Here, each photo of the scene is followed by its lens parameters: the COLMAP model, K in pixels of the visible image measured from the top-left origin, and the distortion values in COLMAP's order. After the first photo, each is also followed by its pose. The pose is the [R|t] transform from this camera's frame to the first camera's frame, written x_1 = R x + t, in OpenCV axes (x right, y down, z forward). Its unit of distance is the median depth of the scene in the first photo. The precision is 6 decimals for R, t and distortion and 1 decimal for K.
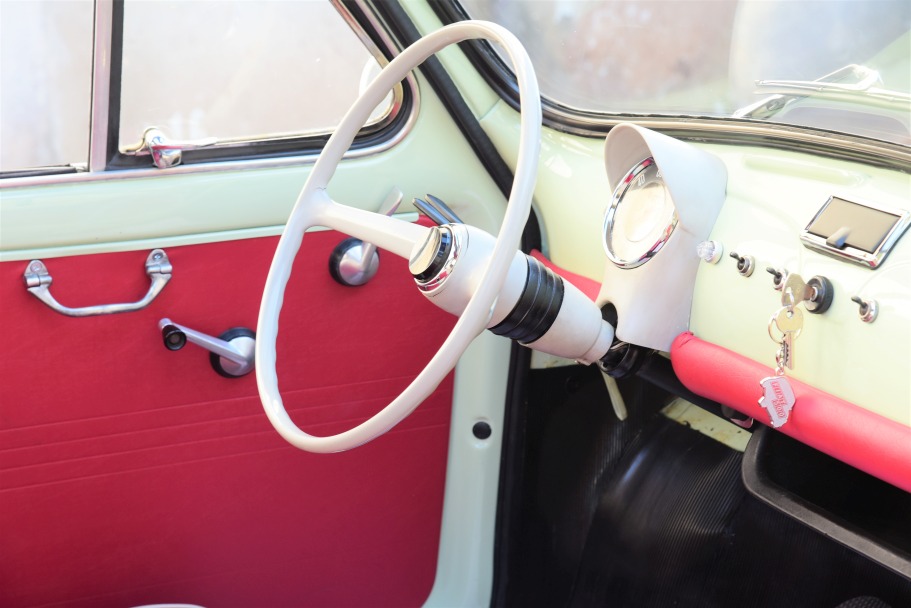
lens RADIAL K [[2706.4, 0, 460.1], [0, 2706.4, 305.6], [0, 0, 1]] dist [0.892185, 0.000000]
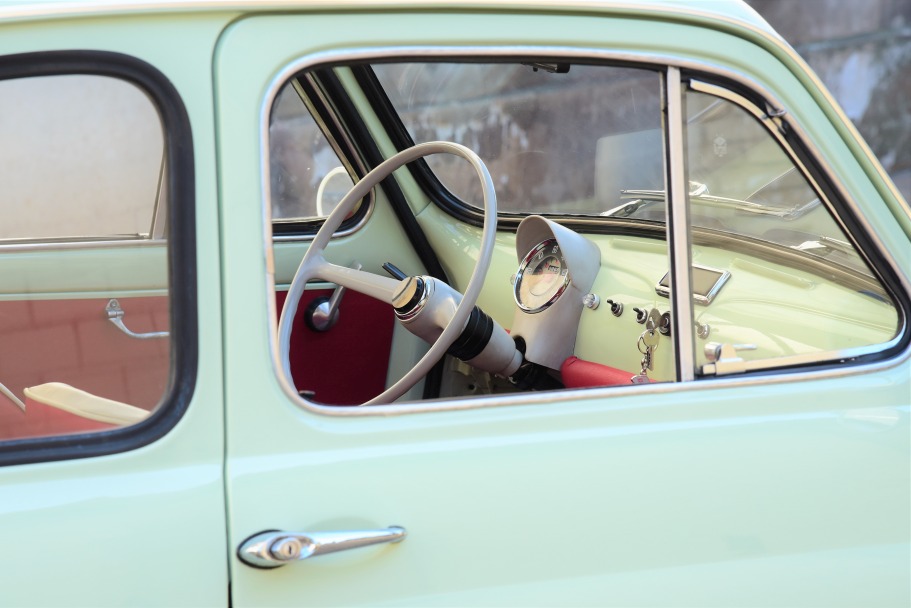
lens RADIAL K [[3087.9, 0, 451.5], [0, 3087.9, 303.3], [0, 0, 1]] dist [1.586997, 0.000000]
pose [[0.991630, 0.035536, 0.124128, -0.188747], [-0.025460, 0.996320, -0.081840, 0.118373], [-0.126579, 0.077994, 0.988886, -0.650471]]
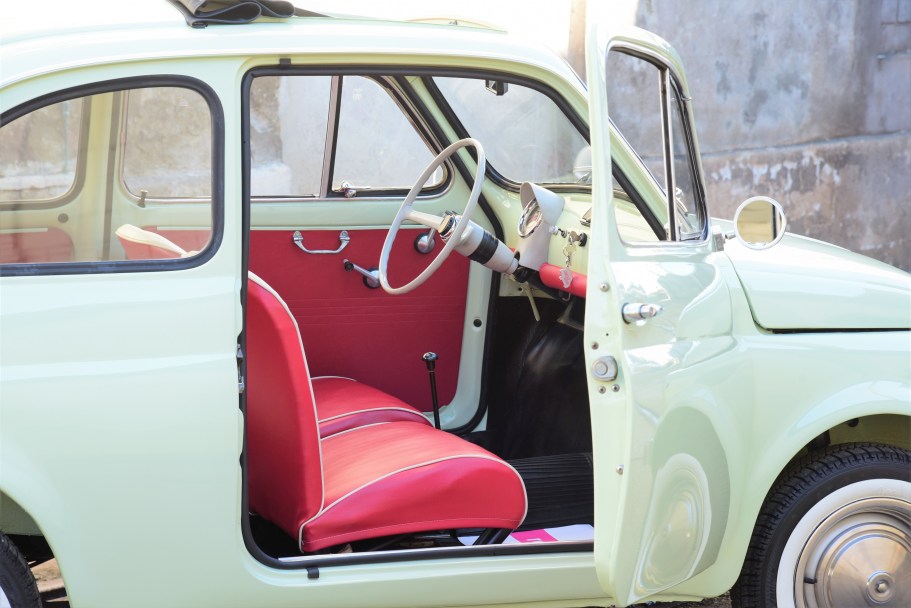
lens RADIAL K [[2706.4, 0, 452.4], [0, 2706.4, 305.0], [0, 0, 1]] dist [0.892185, 0.000000]
pose [[0.996019, 0.043959, -0.077544, 0.192037], [-0.051053, 0.994449, -0.092008, 0.284257], [0.073069, 0.095601, 0.992734, -1.519018]]
